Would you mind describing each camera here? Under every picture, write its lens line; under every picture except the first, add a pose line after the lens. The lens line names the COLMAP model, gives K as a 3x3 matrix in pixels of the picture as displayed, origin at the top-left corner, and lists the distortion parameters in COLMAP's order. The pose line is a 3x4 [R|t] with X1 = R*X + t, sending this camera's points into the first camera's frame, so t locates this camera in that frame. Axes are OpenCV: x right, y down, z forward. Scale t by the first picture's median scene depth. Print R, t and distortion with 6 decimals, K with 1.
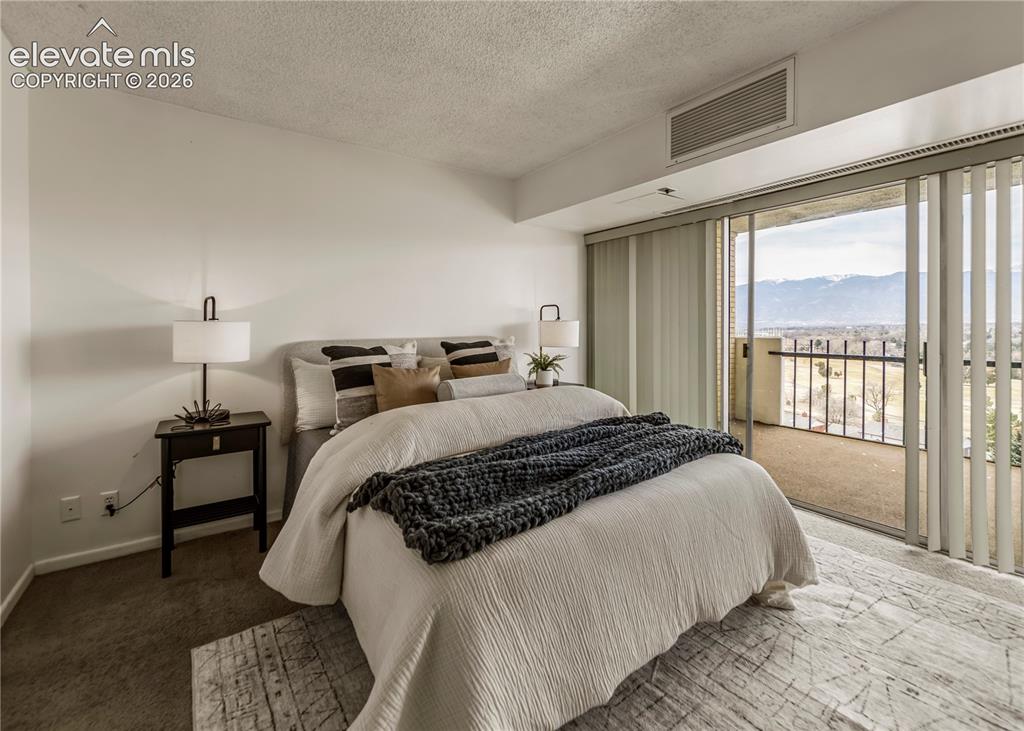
lens RADIAL K [[436.0, 0, 508.7], [0, 436.0, 327.3], [0, 0, 1]] dist [-0.002915, -0.000213]
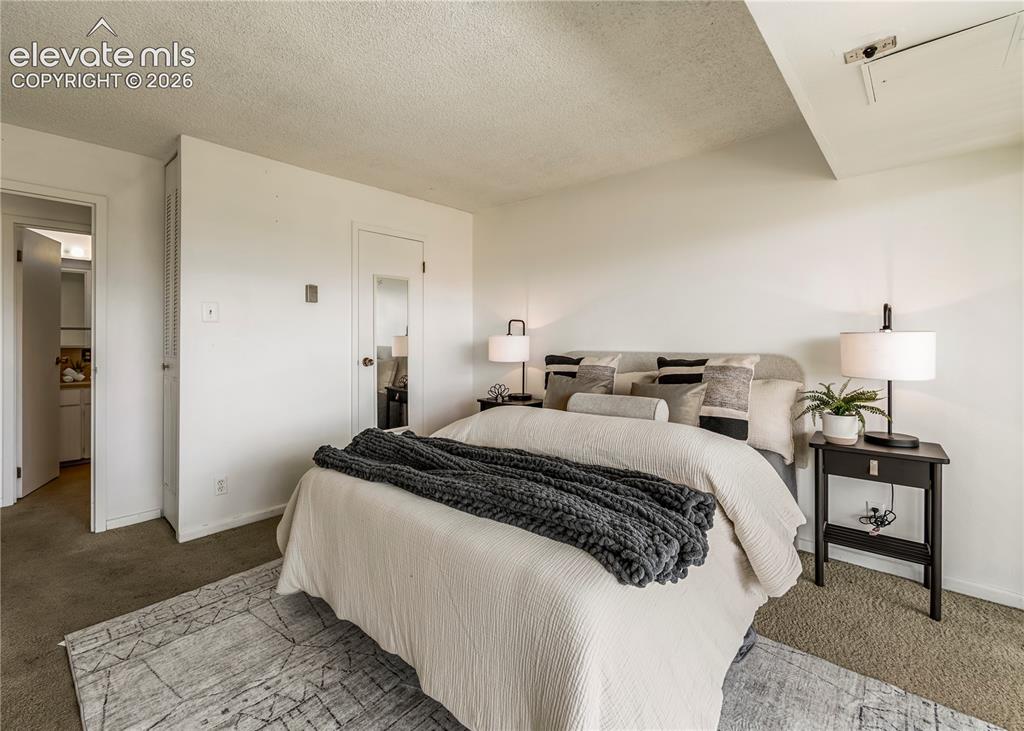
lens RADIAL K [[449.0, 0, 505.2], [0, 449.0, 328.5], [0, 0, 1]] dist [-0.002722, -0.000172]
pose [[0.213205, -0.019281, -0.976817, 0.739138], [-0.002793, 0.999789, -0.020344, -0.006431], [0.977003, 0.007065, 0.213106, 0.516288]]
